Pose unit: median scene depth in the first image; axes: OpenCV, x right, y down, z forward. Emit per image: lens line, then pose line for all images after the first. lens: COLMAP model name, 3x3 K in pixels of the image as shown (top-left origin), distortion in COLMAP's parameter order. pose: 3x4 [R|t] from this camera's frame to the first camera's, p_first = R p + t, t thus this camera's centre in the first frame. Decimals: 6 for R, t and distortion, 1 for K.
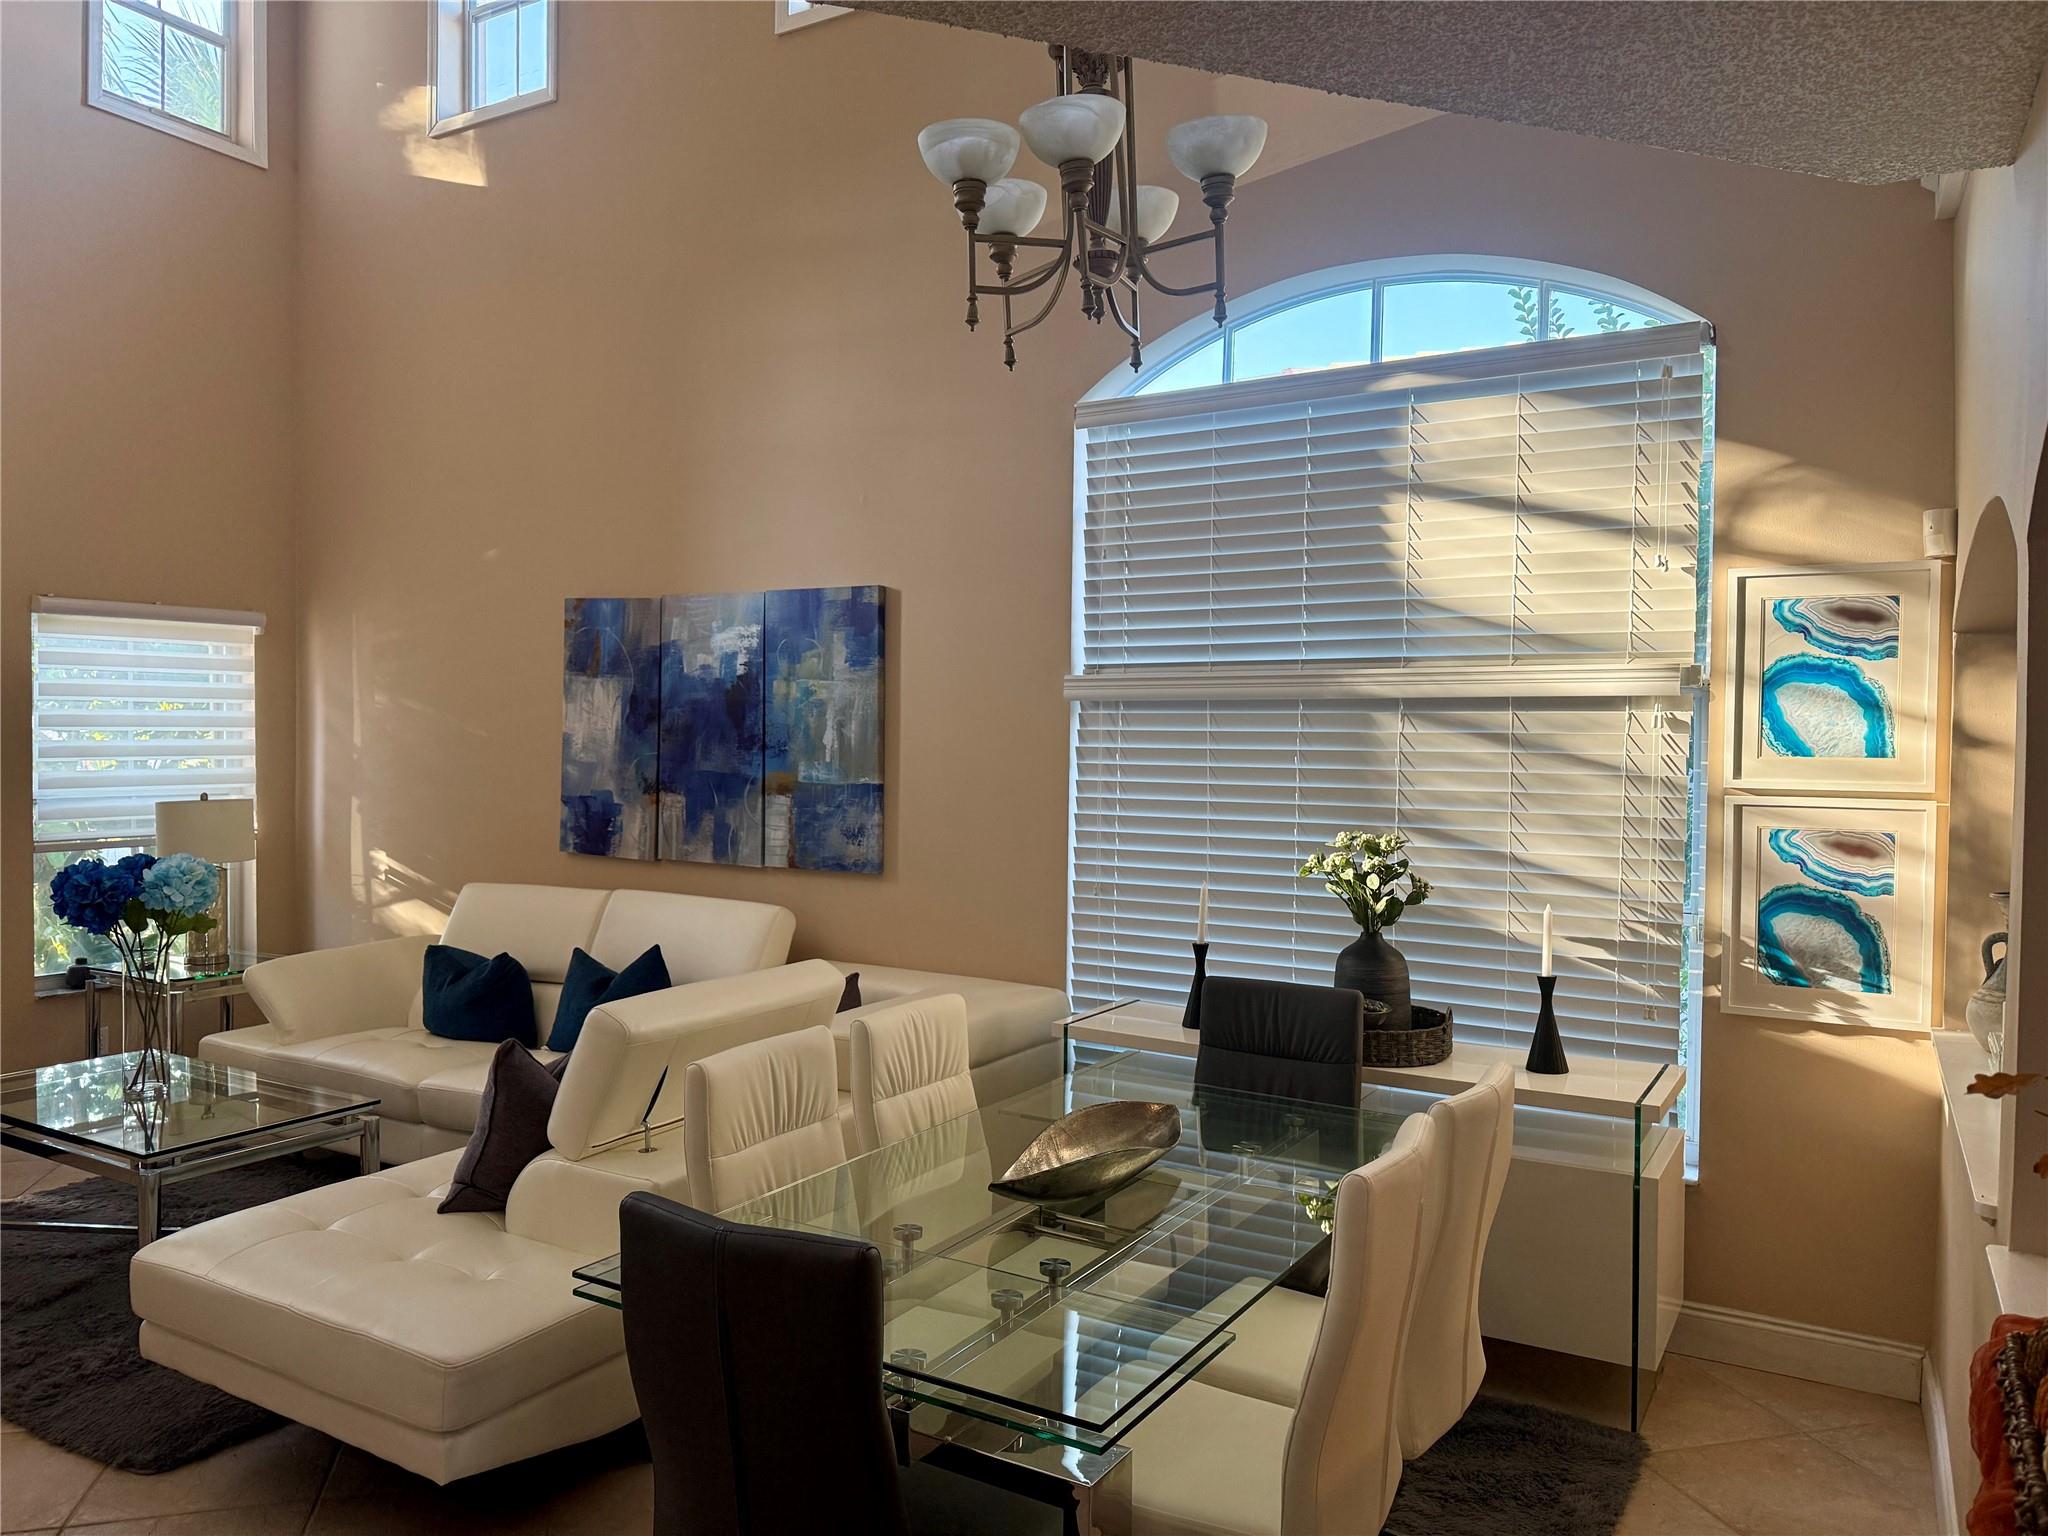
lens RADIAL K [[1426.9, 0, 1034.6], [0, 1426.9, 780.7], [0, 0, 1]] dist [0.051703, -0.060945]
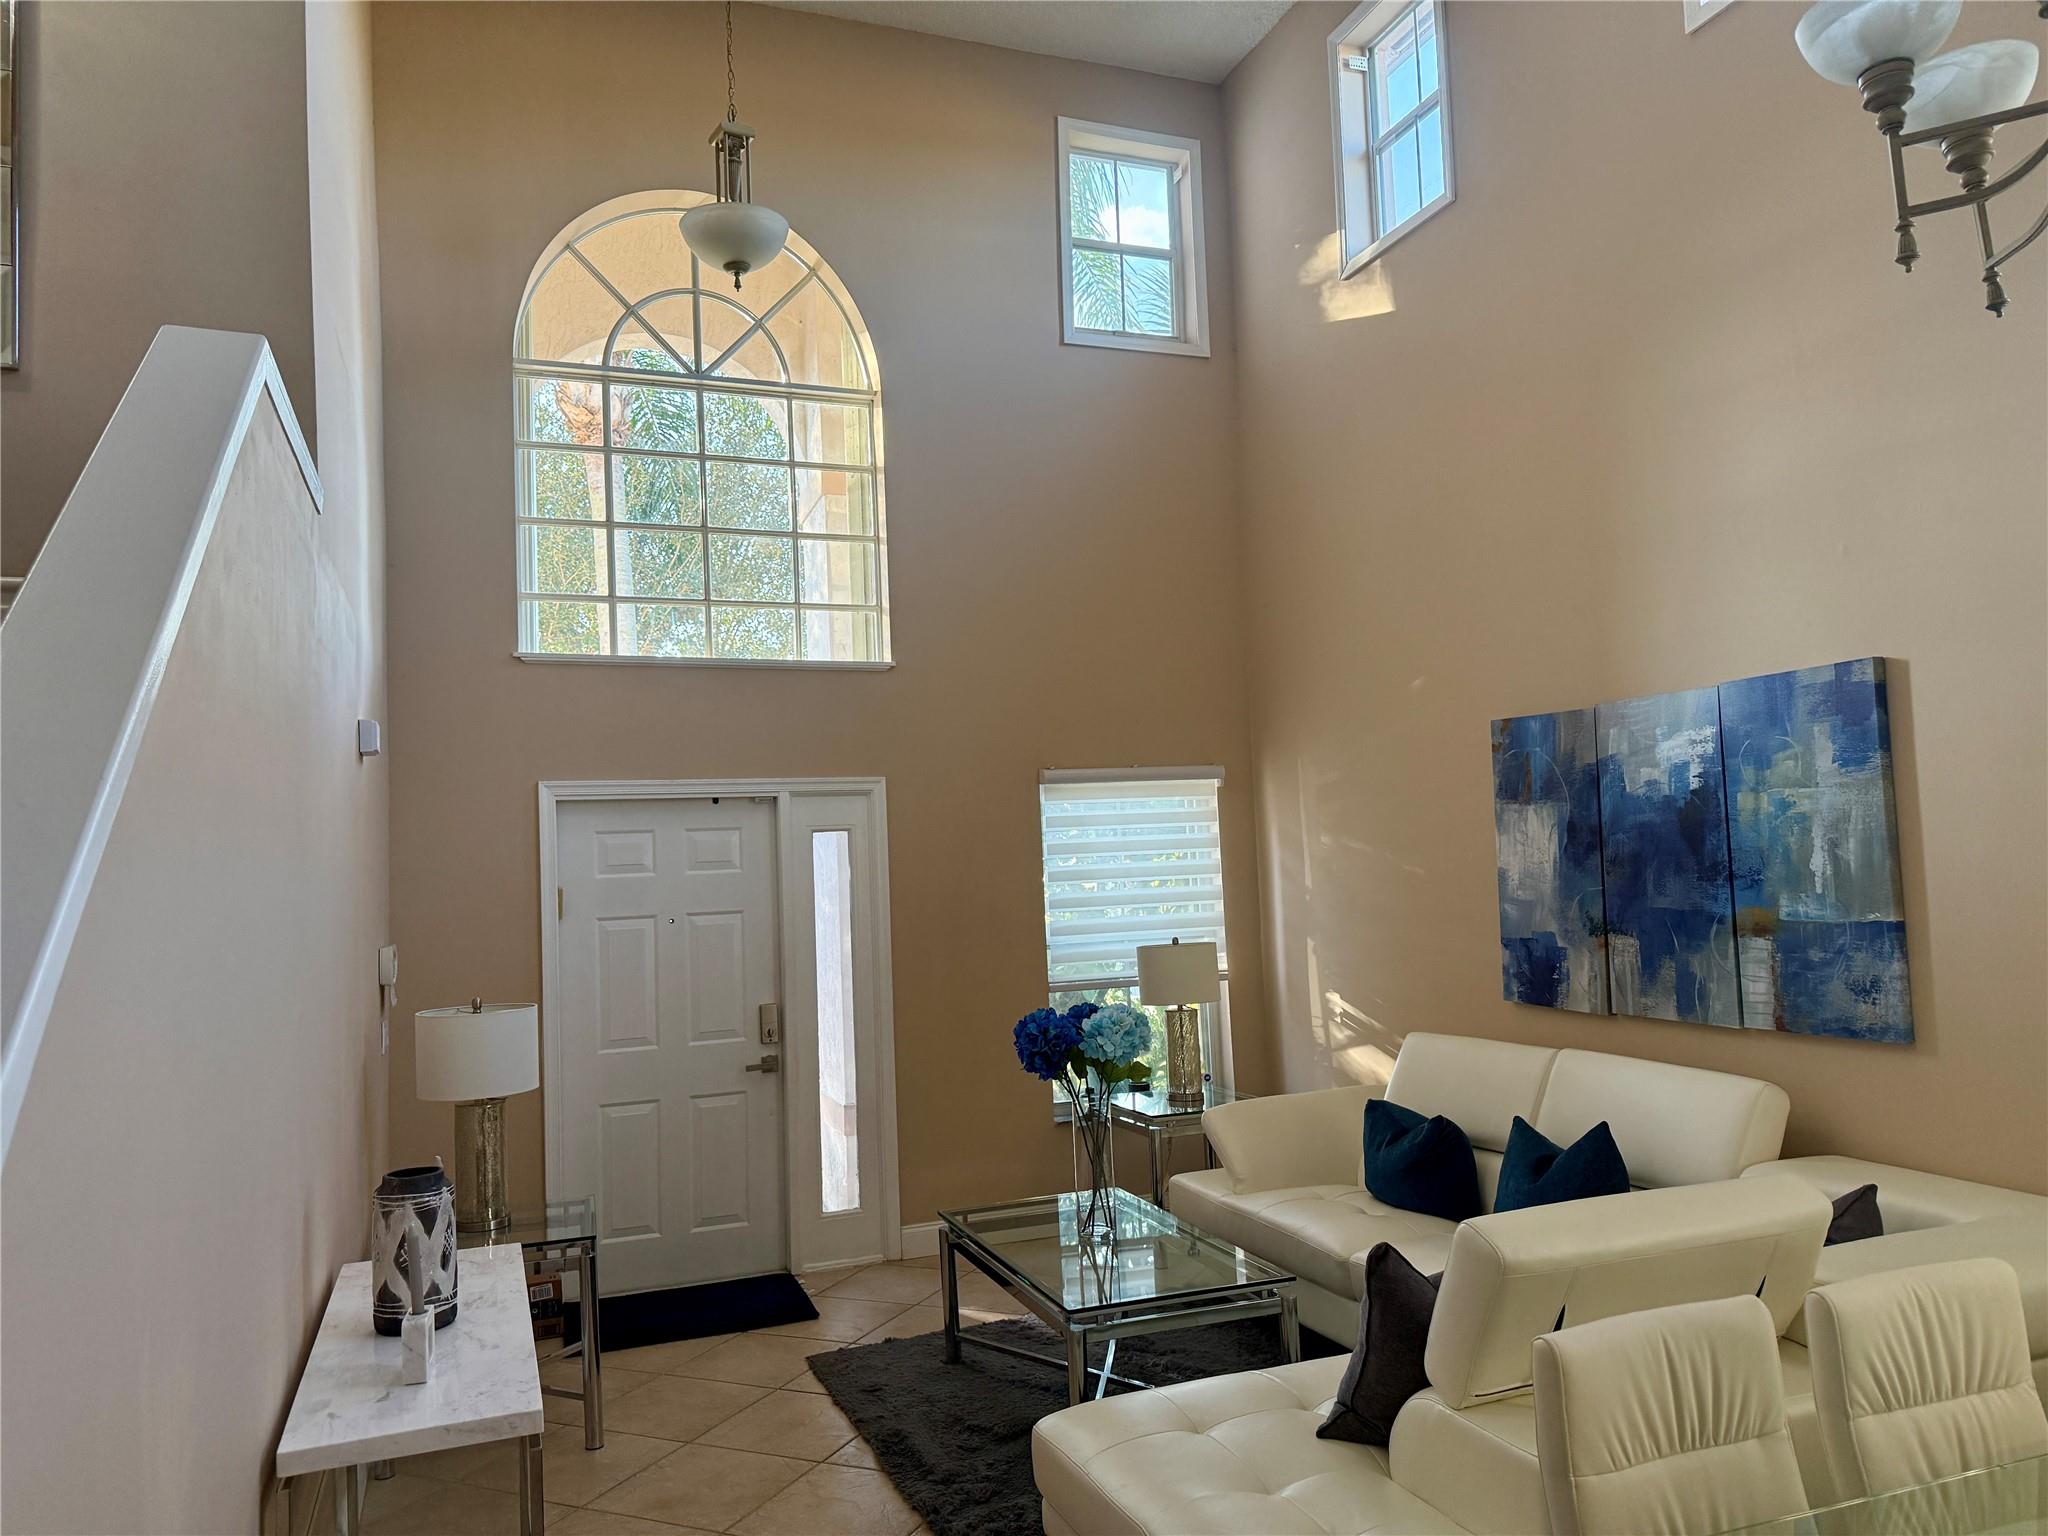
lens RADIAL K [[1426.9, 0, 1031.0], [0, 1426.9, 778.4], [0, 0, 1]] dist [0.051703, -0.060945]
pose [[0.764241, -0.083395, -0.639517, 0.030894], [0.029696, 0.995103, -0.094277, -0.013829], [0.644247, 0.053059, 0.762975, 0.127862]]
